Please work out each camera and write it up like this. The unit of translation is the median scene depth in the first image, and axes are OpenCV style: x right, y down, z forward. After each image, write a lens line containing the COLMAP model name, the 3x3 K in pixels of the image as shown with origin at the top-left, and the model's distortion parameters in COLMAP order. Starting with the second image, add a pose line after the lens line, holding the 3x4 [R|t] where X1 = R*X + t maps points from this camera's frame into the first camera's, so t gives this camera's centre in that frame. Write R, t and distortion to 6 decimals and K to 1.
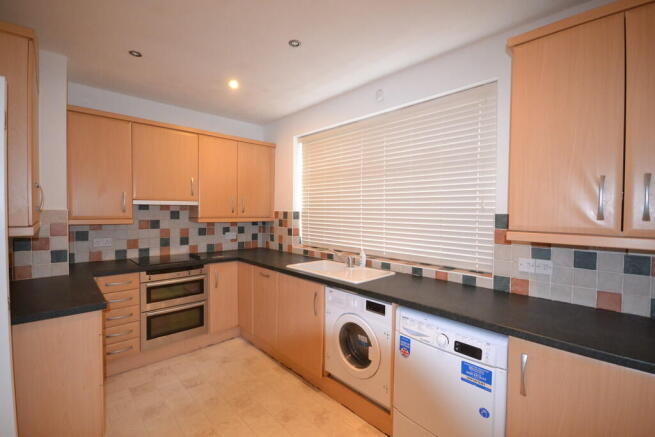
lens RADIAL K [[293.3, 0, 326.6], [0, 293.3, 217.1], [0, 0, 1]] dist [-0.001534, -0.000757]
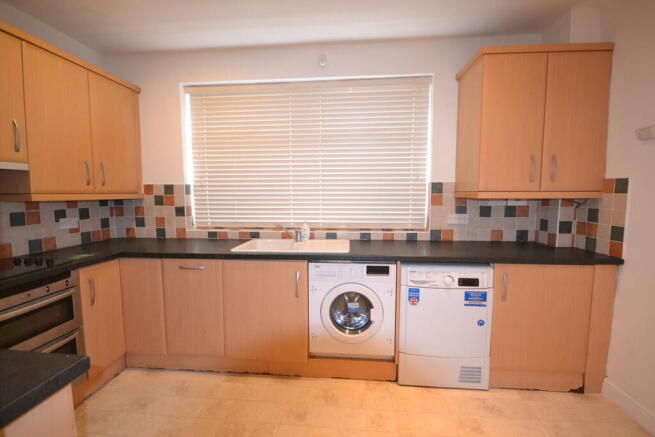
lens RADIAL K [[293.3, 0, 326.8], [0, 293.3, 217.0], [0, 0, 1]] dist [-0.001534, -0.000757]
pose [[0.746284, -0.068273, 0.662117, -0.483769], [0.025201, 0.996911, 0.074390, 0.025630], [-0.665151, -0.038830, 0.745699, 0.255397]]
